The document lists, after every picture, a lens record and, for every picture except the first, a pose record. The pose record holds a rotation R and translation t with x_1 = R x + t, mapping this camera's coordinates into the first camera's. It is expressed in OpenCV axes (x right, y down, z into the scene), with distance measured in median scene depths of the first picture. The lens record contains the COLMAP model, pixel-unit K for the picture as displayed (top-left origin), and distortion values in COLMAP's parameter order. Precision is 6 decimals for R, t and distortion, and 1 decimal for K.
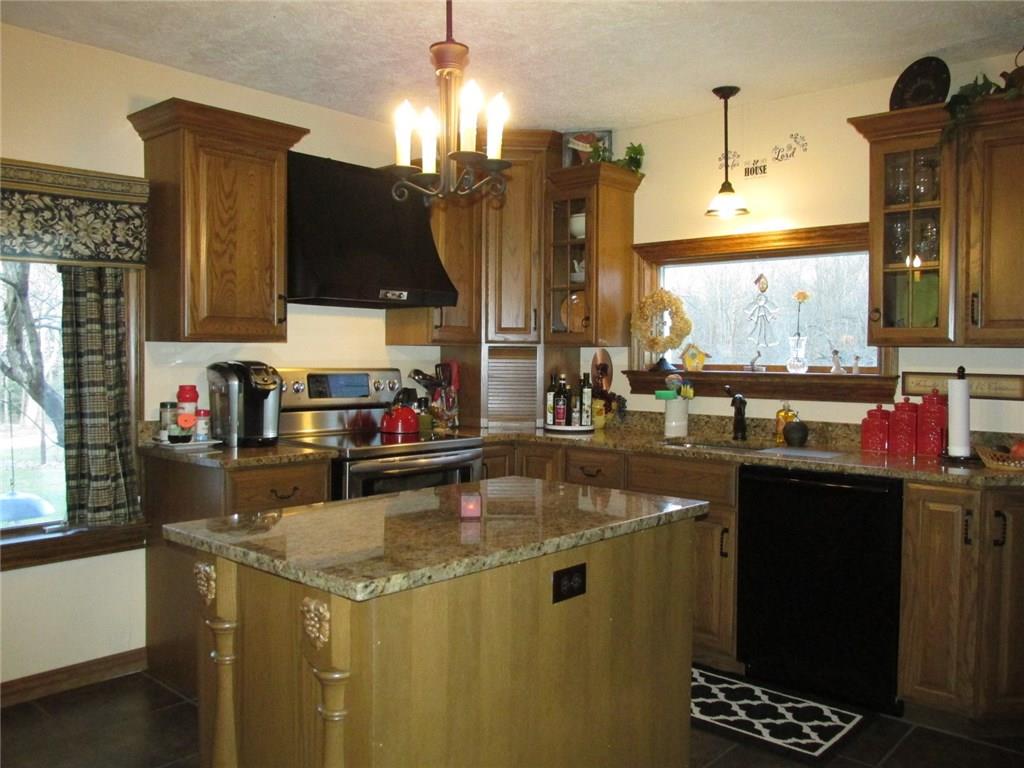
lens RADIAL K [[851.6, 0, 513.5], [0, 851.6, 382.8], [0, 0, 1]] dist [-0.027168, -0.004043]
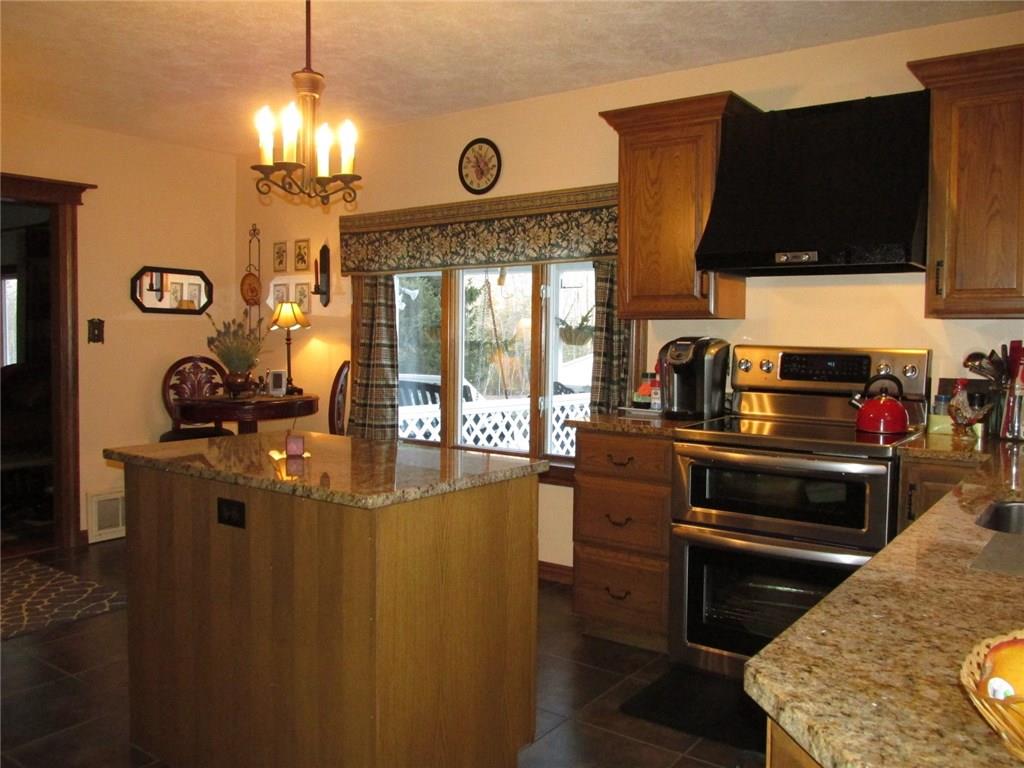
lens RADIAL K [[851.6, 0, 513.4], [0, 851.6, 381.6], [0, 0, 1]] dist [-0.027168, -0.004043]
pose [[0.110133, 0.055744, -0.992352, 0.784147], [-0.030661, 0.998141, 0.052666, -0.021574], [0.993444, 0.024626, 0.111637, 0.762173]]
